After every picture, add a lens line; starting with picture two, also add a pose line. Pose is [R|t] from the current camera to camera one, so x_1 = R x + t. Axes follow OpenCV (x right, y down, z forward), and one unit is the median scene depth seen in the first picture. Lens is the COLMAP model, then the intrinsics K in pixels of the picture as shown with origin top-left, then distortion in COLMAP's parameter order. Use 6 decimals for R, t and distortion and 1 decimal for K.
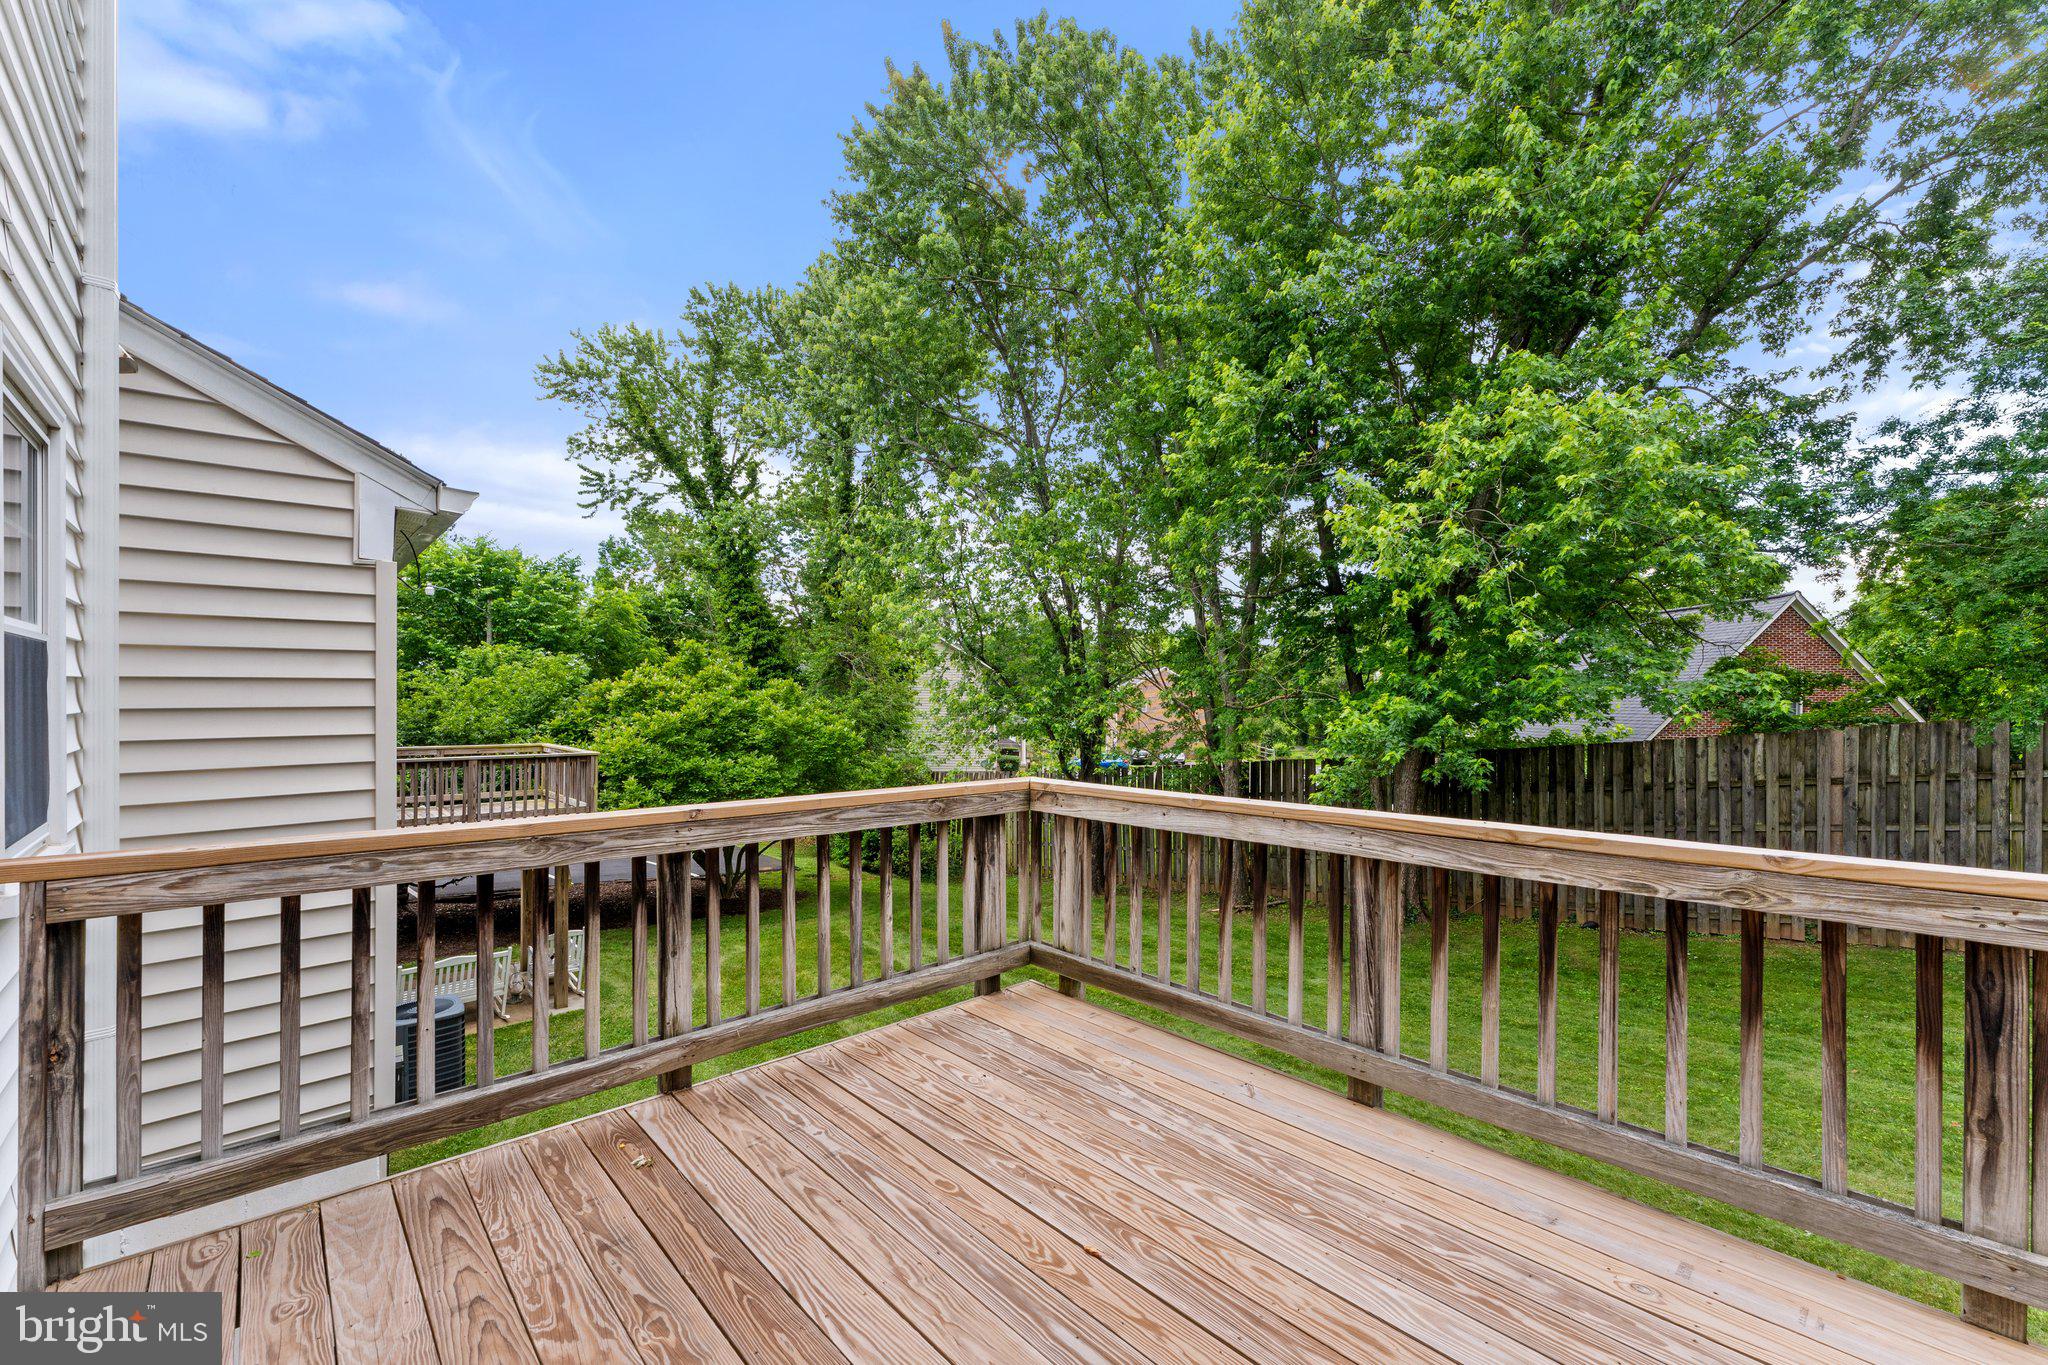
lens RADIAL K [[835.7, 0, 1016.1], [0, 835.7, 701.3], [0, 0, 1]] dist [0.000798, 0.000432]
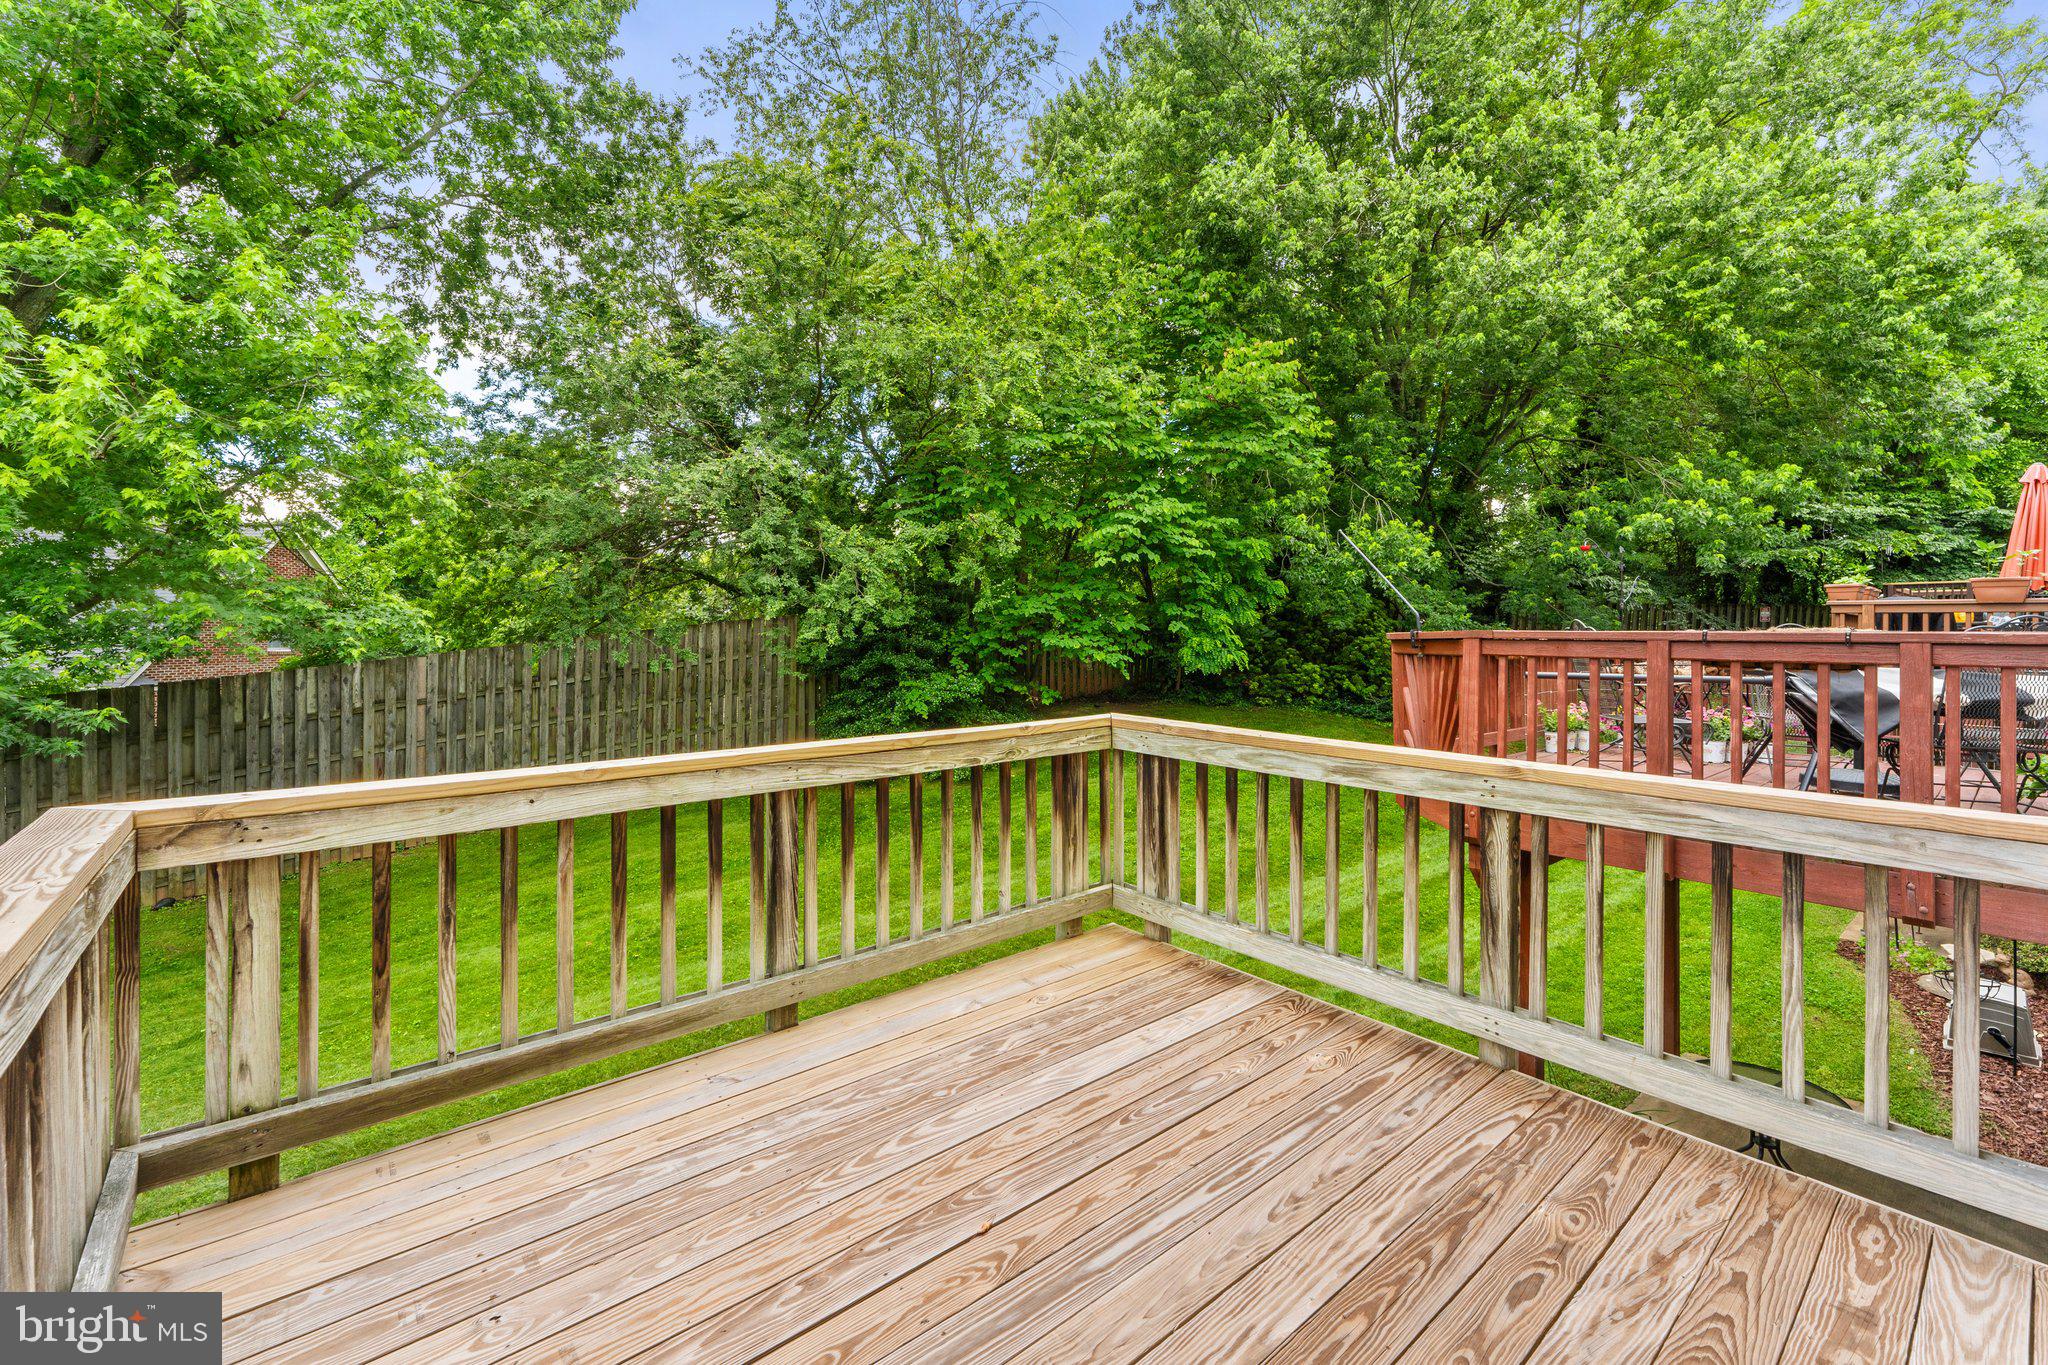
lens RADIAL K [[856.0, 0, 1017.8], [0, 856.0, 626.6], [0, 0, 1]] dist [0.001884, 0.000393]
pose [[0.045768, 0.002961, 0.998948, -0.125891], [-0.000391, 0.999996, -0.002947, -0.002537], [-0.998952, -0.000255, 0.045769, 0.132293]]
